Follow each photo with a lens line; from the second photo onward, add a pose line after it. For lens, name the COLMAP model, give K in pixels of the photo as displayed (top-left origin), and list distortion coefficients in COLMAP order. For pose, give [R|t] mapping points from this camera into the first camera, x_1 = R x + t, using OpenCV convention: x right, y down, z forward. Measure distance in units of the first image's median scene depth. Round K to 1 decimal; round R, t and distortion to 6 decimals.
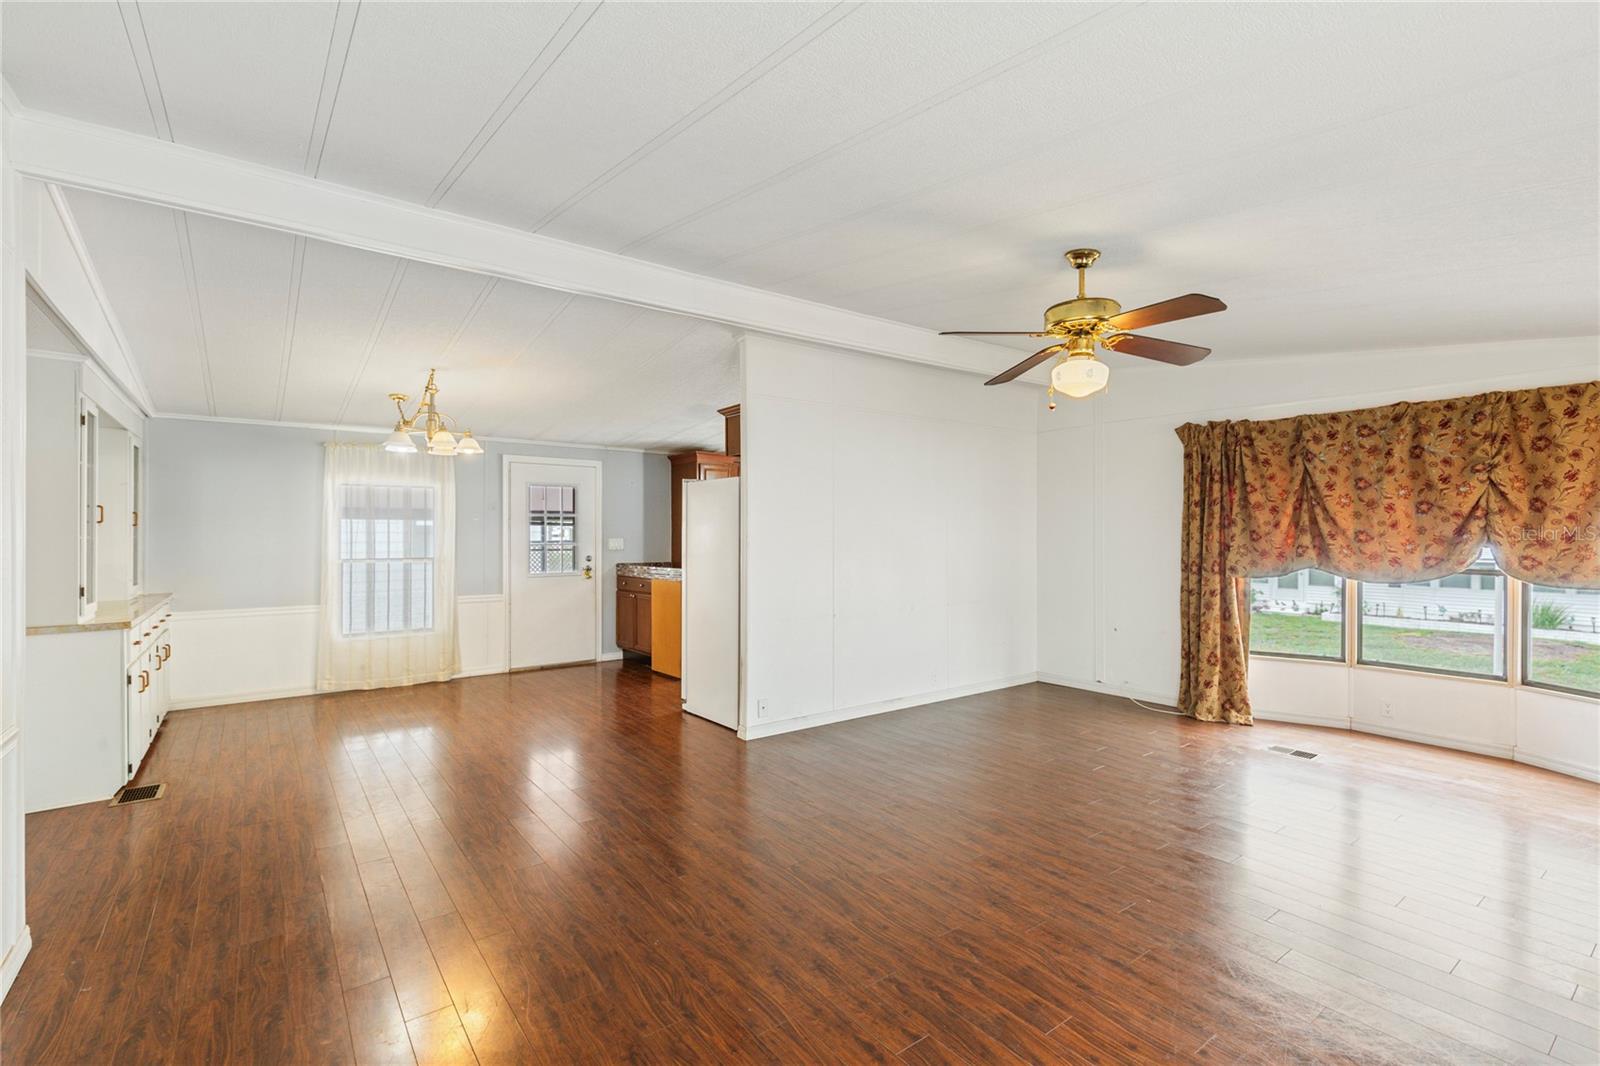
lens RADIAL K [[732.1, 0, 801.0], [0, 732.1, 532.6], [0, 0, 1]] dist [0.018176, -0.003038]
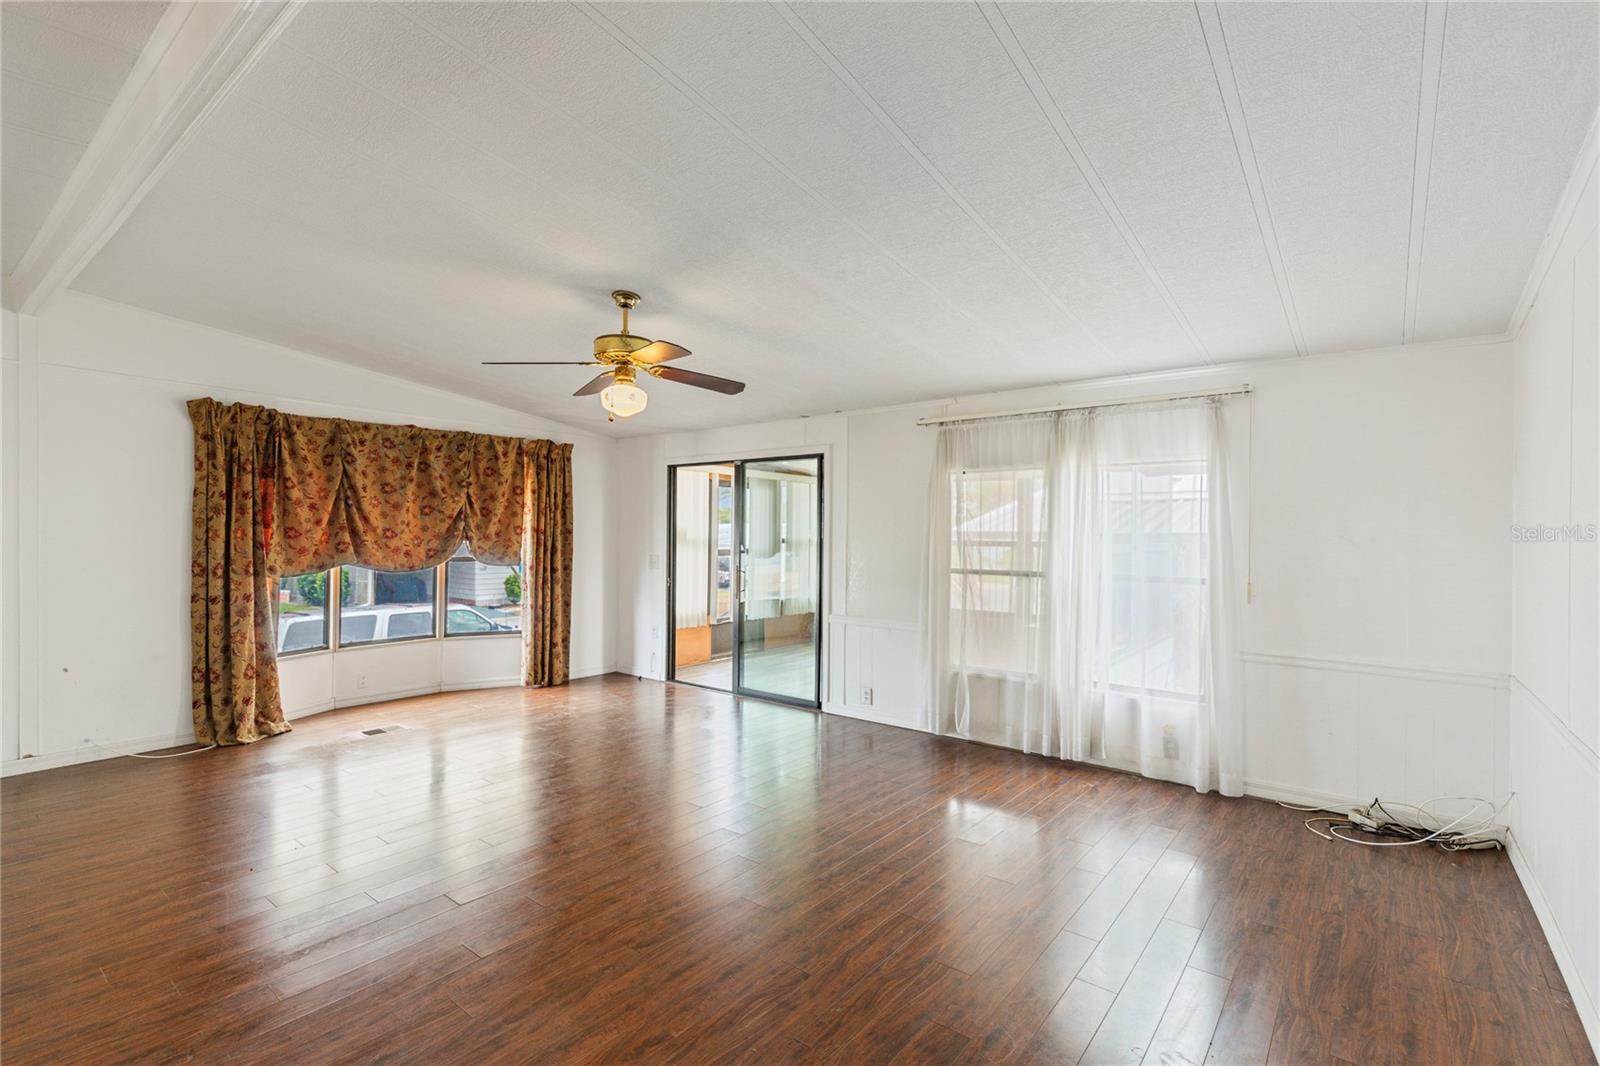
lens RADIAL K [[732.1, 0, 800.5], [0, 732.1, 533.8], [0, 0, 1]] dist [0.018176, -0.003038]
pose [[-0.242266, -0.005722, 0.970193, -0.508162], [-0.006238, 0.999971, 0.004340, -0.003164], [-0.970190, -0.005001, -0.242295, 0.622244]]
